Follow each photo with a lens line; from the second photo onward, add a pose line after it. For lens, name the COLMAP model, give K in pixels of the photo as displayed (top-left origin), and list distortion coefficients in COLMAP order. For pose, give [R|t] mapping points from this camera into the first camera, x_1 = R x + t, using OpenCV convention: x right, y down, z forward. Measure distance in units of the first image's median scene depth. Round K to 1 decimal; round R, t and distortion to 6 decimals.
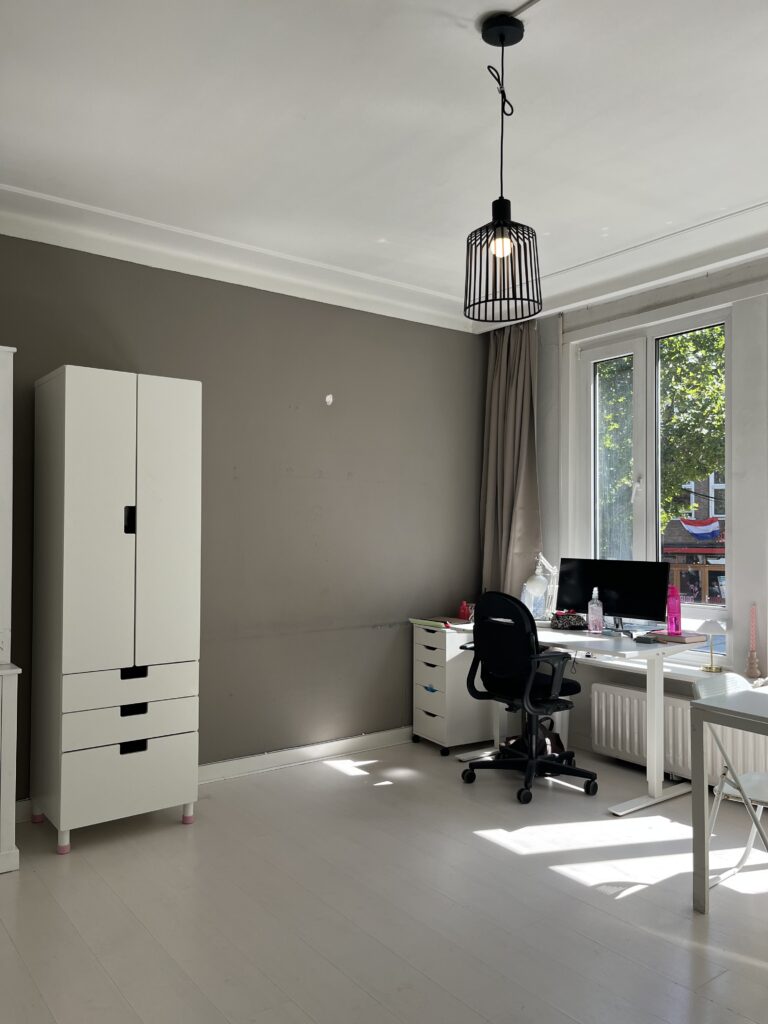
lens RADIAL K [[780.9, 0, 383.7], [0, 780.9, 510.4], [0, 0, 1]] dist [0.032961, -0.033369]
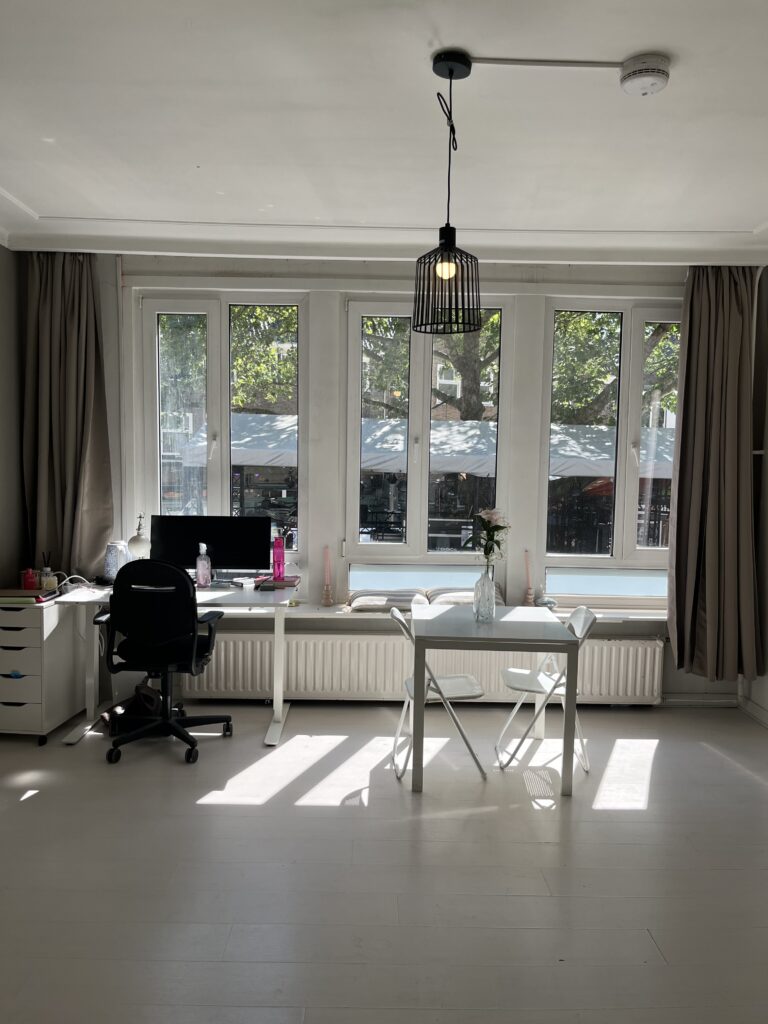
lens RADIAL K [[780.9, 0, 387.6], [0, 780.9, 509.8], [0, 0, 1]] dist [0.032961, -0.033369]
pose [[0.586742, -0.051429, 0.808139, -0.437531], [-0.035416, 0.995396, 0.089060, -0.048911], [-0.808999, -0.080876, 0.582220, 0.206878]]
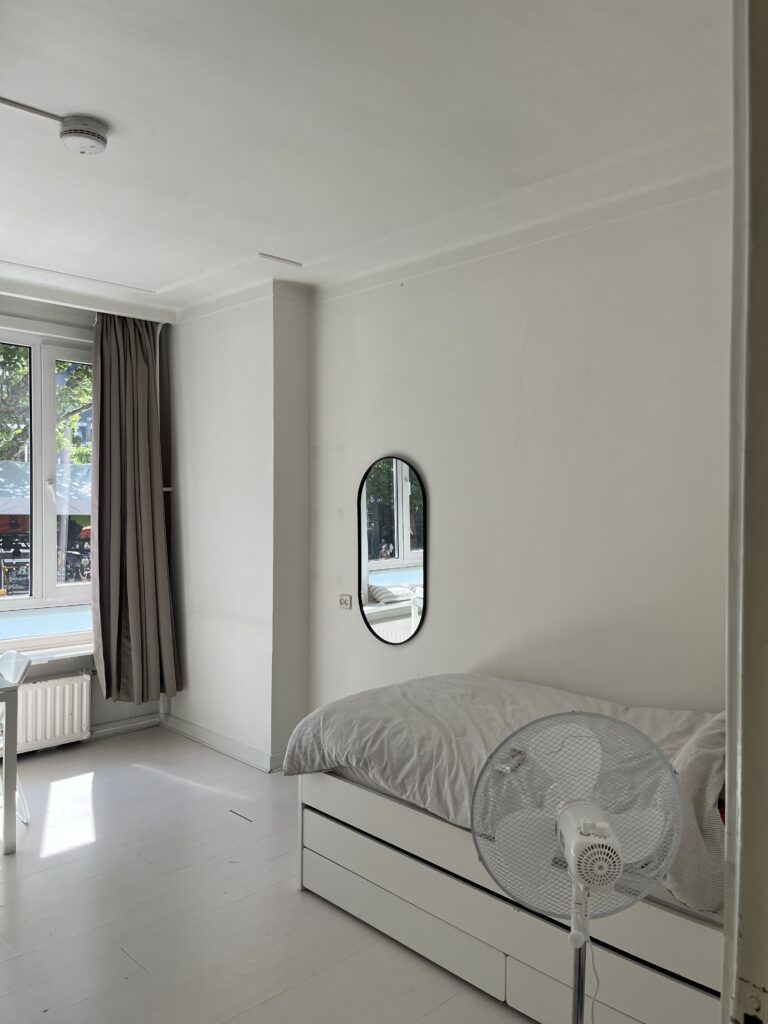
lens RADIAL K [[780.9, 0, 379.6], [0, 780.9, 510.6], [0, 0, 1]] dist [0.032961, -0.033369]
pose [[-0.122485, -0.021862, 0.992230, -0.461161], [-0.036400, 0.999184, 0.017522, -0.049323], [-0.991803, -0.033971, -0.123181, 0.230390]]
